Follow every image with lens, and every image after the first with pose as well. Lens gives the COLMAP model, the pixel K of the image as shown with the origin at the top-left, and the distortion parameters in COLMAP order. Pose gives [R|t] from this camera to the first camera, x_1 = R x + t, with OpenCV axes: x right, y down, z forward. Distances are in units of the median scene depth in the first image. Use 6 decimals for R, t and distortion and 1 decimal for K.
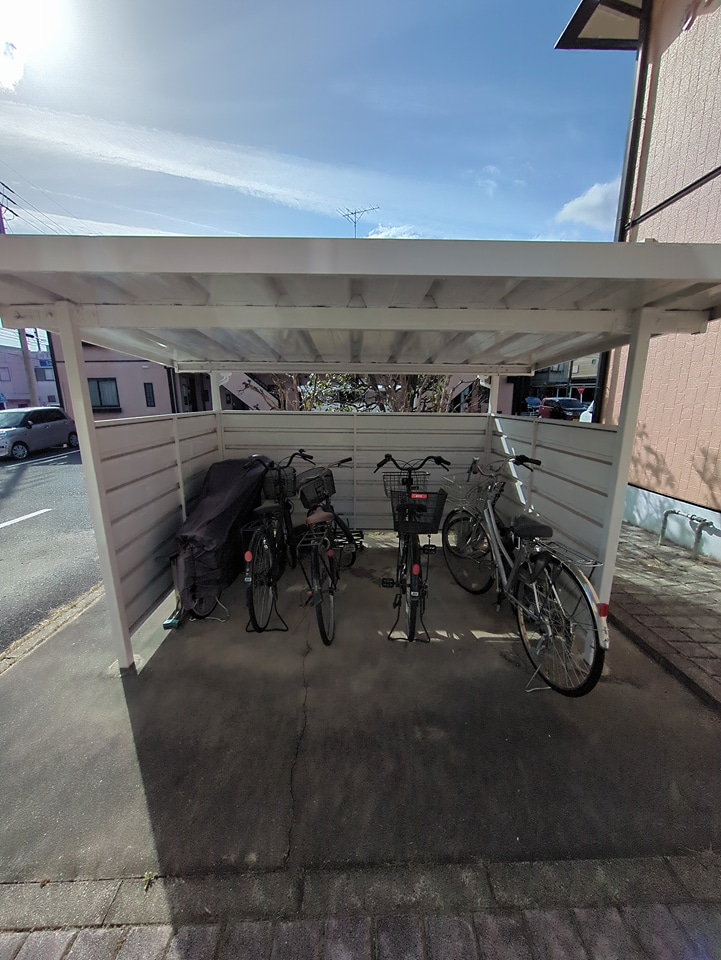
lens RADIAL K [[375.7, 0, 359.6], [0, 375.7, 484.6], [0, 0, 1]] dist [-0.000485, 0.000058]
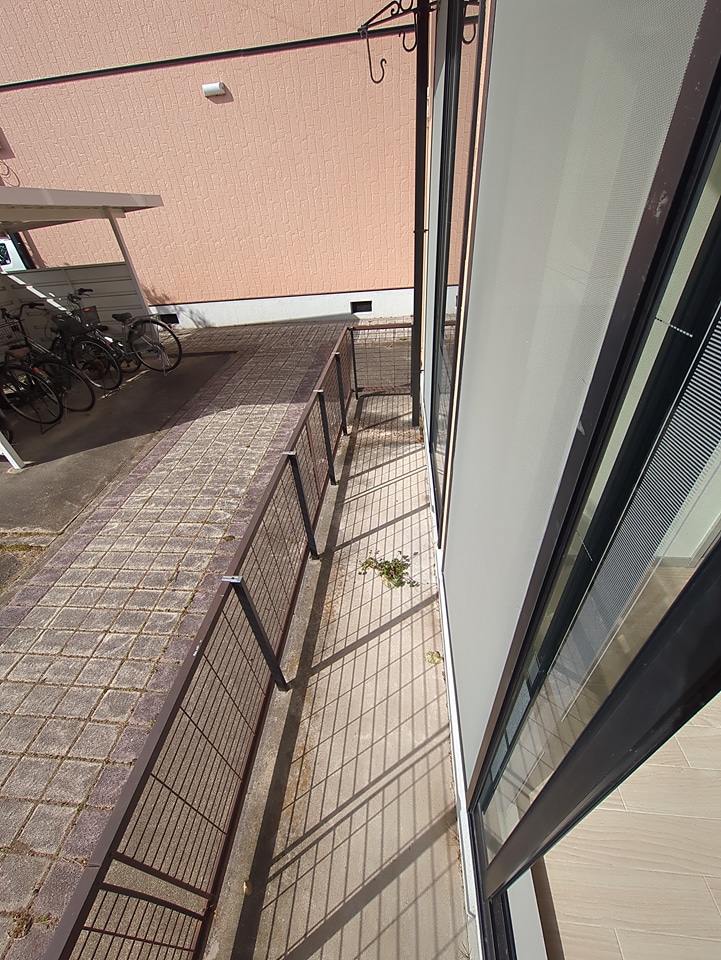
lens RADIAL K [[375.7, 0, 359.6], [0, 375.7, 484.6], [0, 0, 1]] dist [-0.000485, 0.000058]
pose [[0.101101, -0.597574, 0.795415, -1.708817], [0.292679, 0.781996, 0.550292, 0.072007], [-0.950851, 0.177166, 0.253958, -0.732240]]
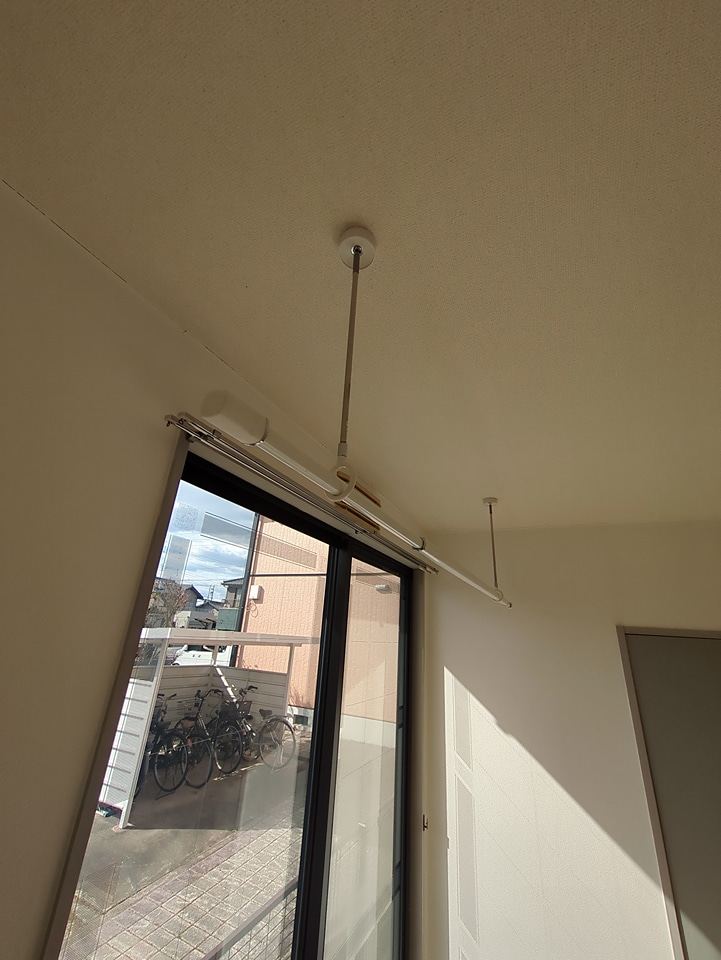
lens RADIAL K [[375.7, 0, 359.6], [0, 375.7, 484.6], [0, 0, 1]] dist [-0.000485, 0.000058]
pose [[0.449801, 0.357235, 0.818573, -2.125077], [0.138279, 0.877616, -0.458986, 0.000856], [-0.882359, 0.319644, 0.345354, -1.173638]]
